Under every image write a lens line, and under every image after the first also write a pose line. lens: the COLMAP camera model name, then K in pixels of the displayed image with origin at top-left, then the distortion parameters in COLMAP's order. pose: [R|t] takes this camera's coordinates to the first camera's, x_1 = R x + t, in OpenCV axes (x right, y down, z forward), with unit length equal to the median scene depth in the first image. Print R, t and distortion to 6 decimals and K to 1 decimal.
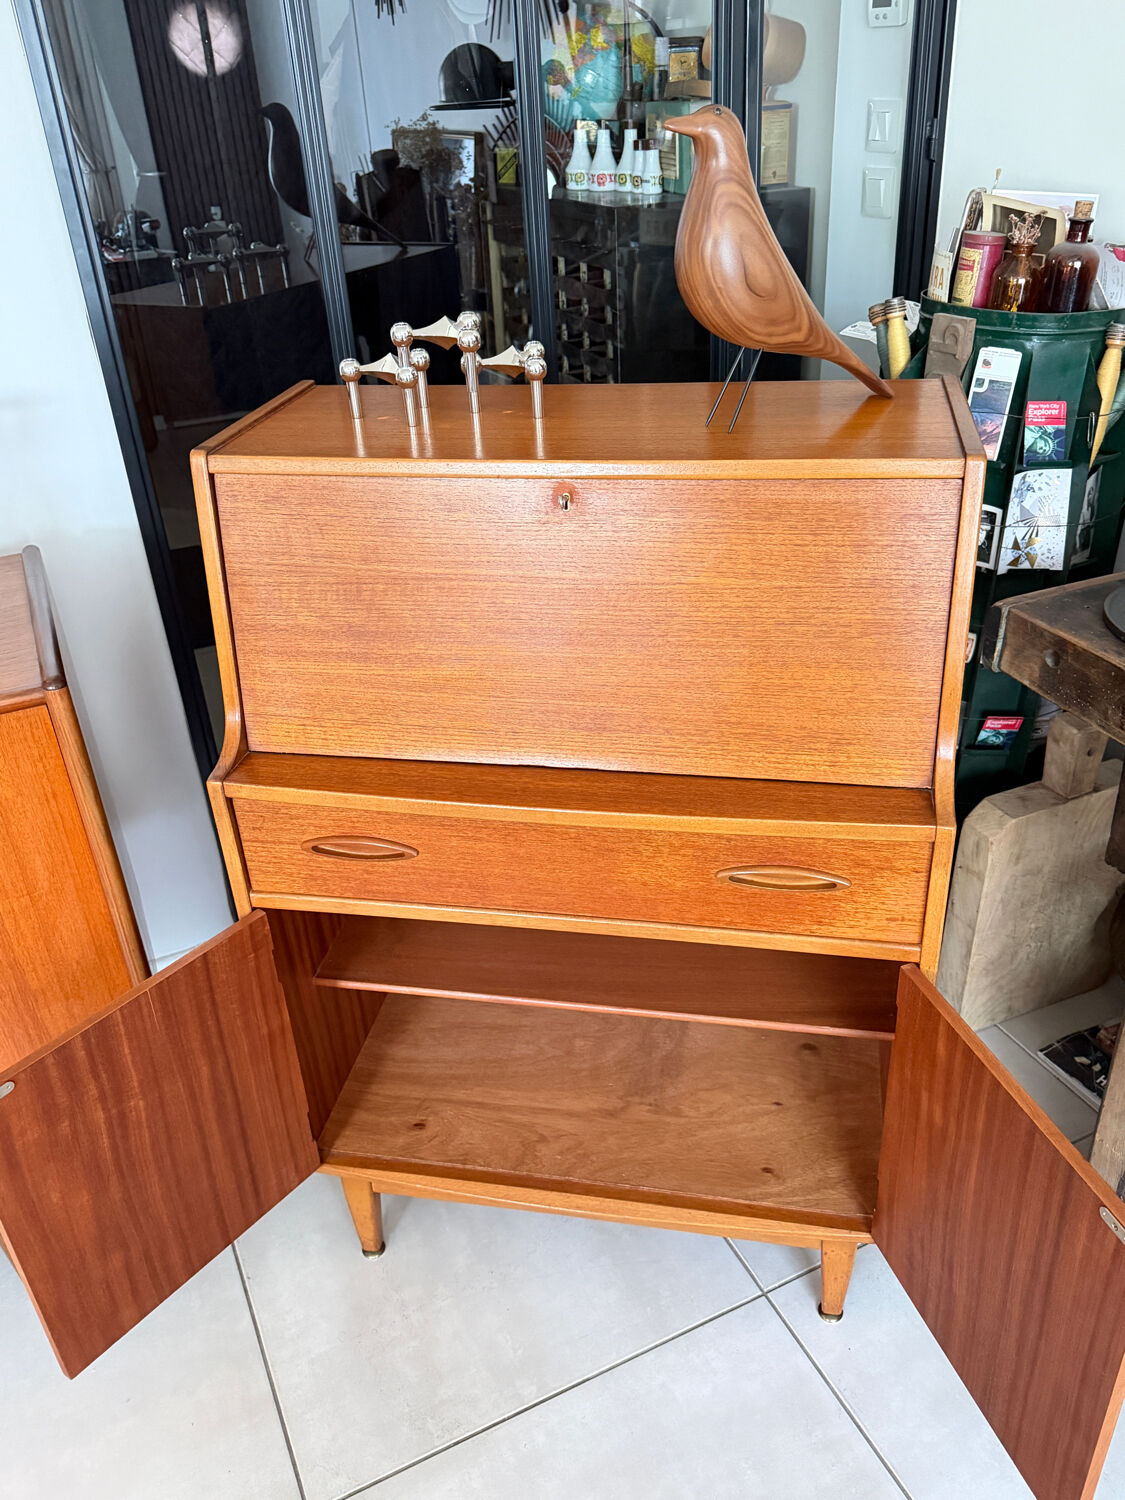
lens RADIAL K [[1193.3, 0, 566.0], [0, 1193.3, 759.7], [0, 0, 1]] dist [0.060789, -0.085756]
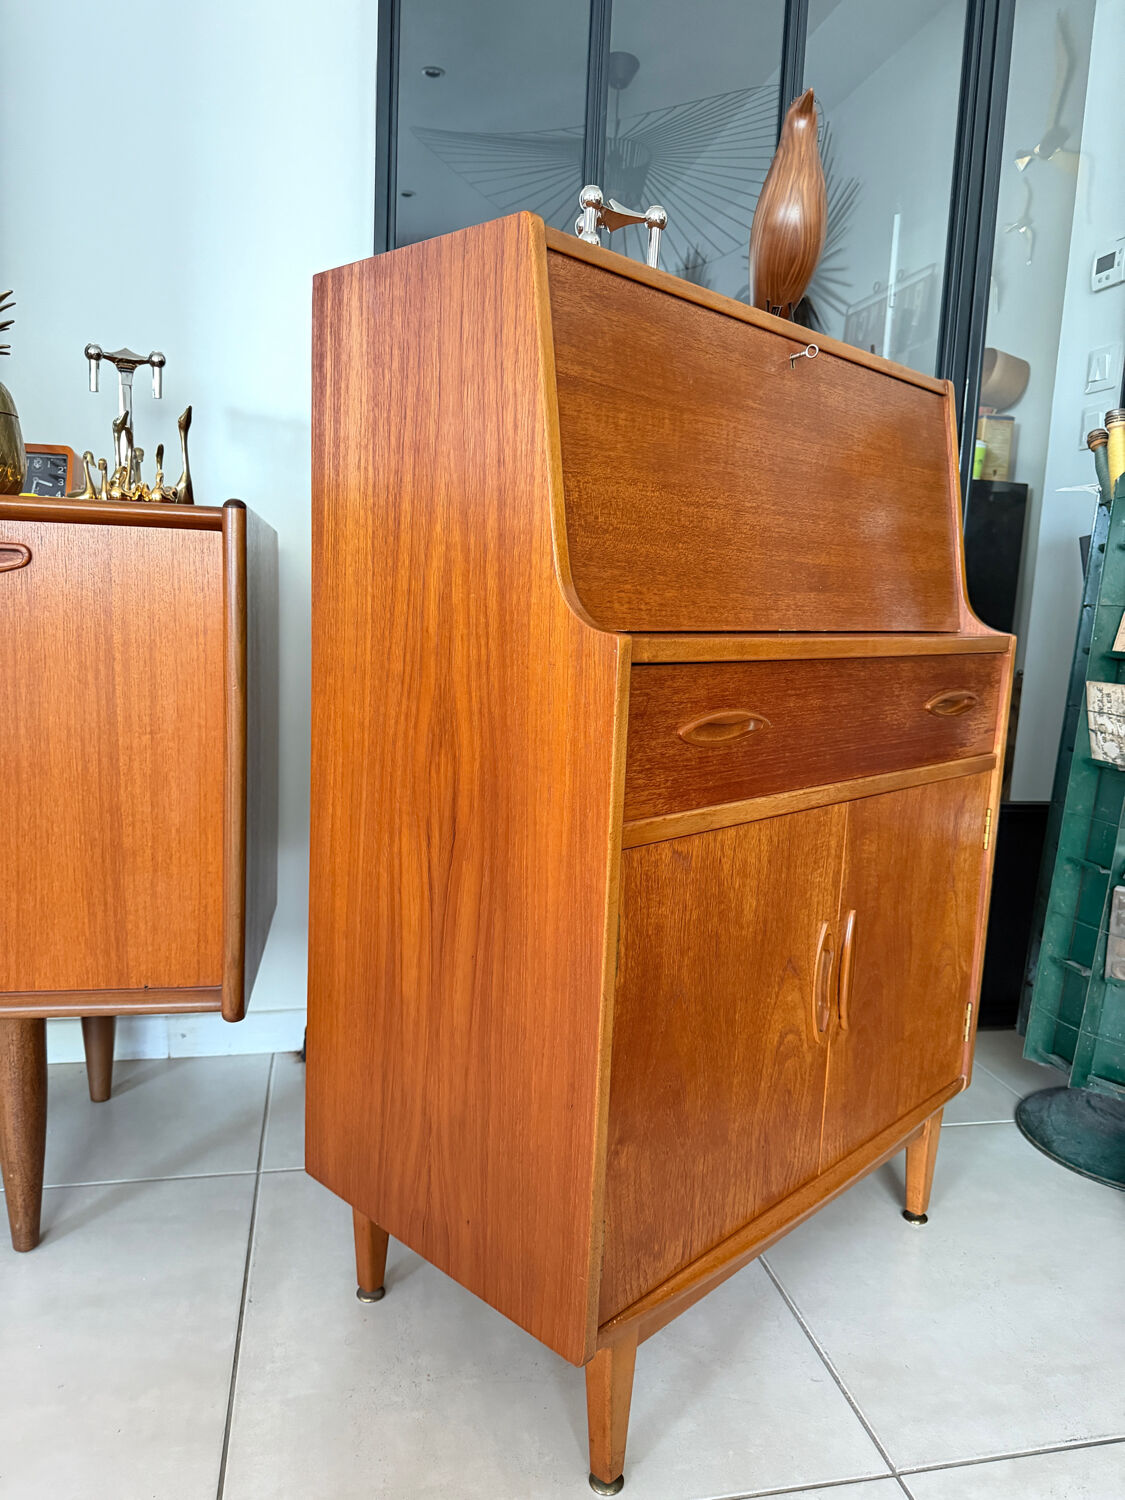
lens RADIAL K [[1071.0, 0, 567.5], [0, 1071.0, 750.4], [0, 0, 1]] dist [0.015590, -0.023595]
pose [[0.969141, 0.127169, -0.211170, 0.067635], [-0.196990, 0.914524, -0.353328, 0.383837], [0.148188, 0.384024, 0.911354, 0.279110]]
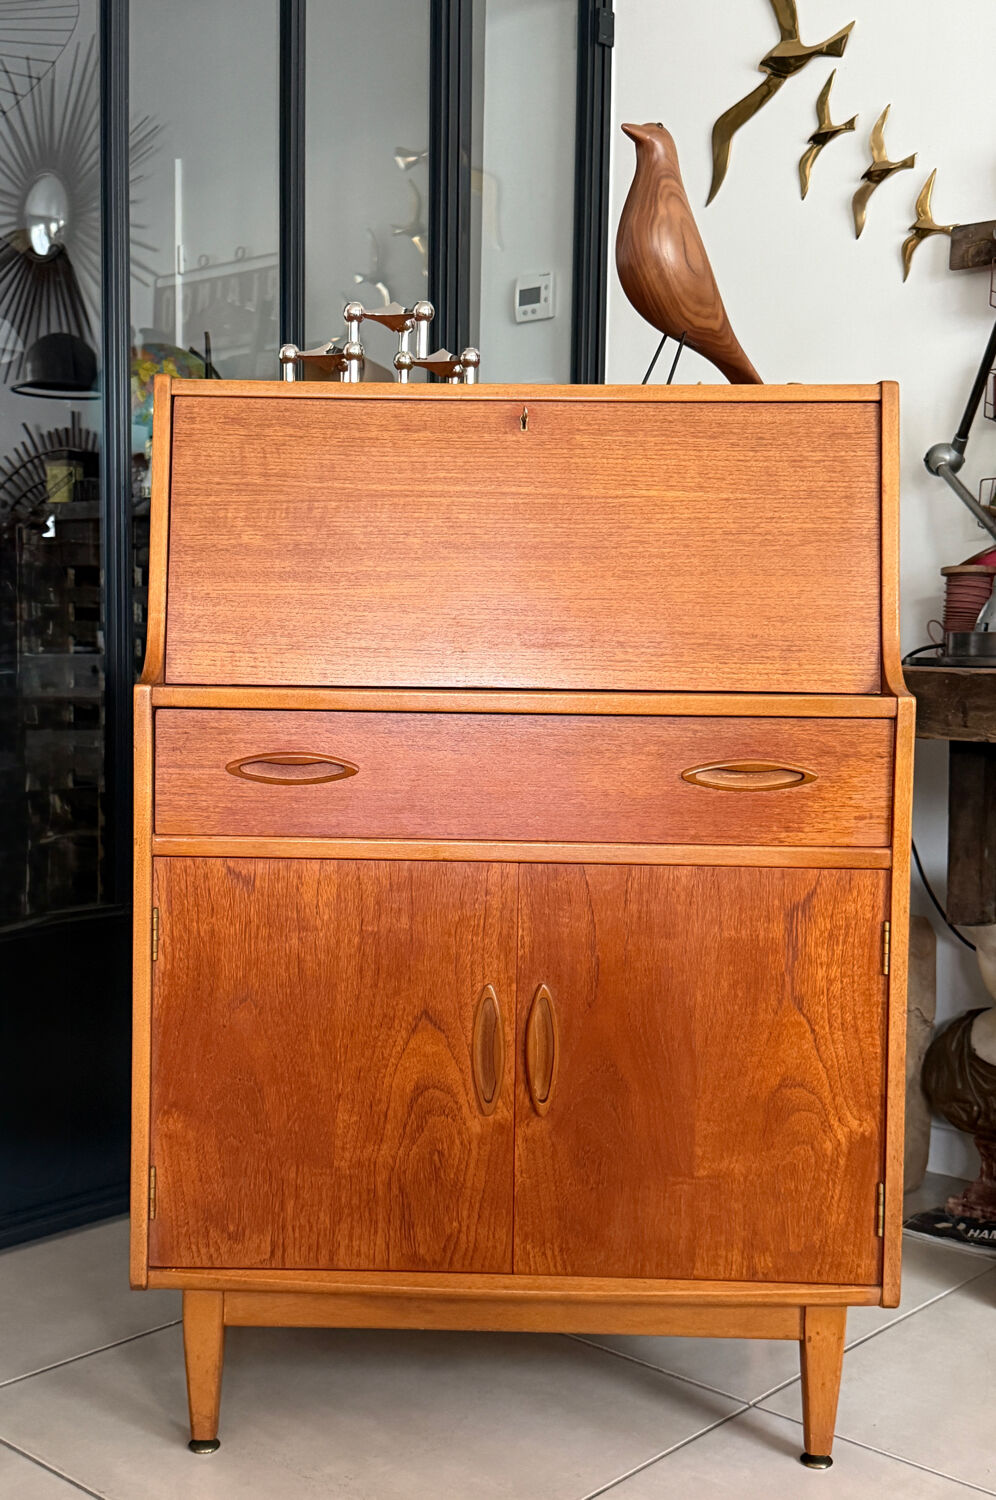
lens RADIAL K [[1771.0, 0, 431.8], [0, 1771.0, 740.2], [0, 0, 1]] dist [0.053572, 0.000000]
pose [[0.983665, 0.054157, 0.171667, -0.301556], [0.029529, 0.892202, -0.450670, 0.668910], [-0.177569, 0.448378, 0.876029, -0.219237]]
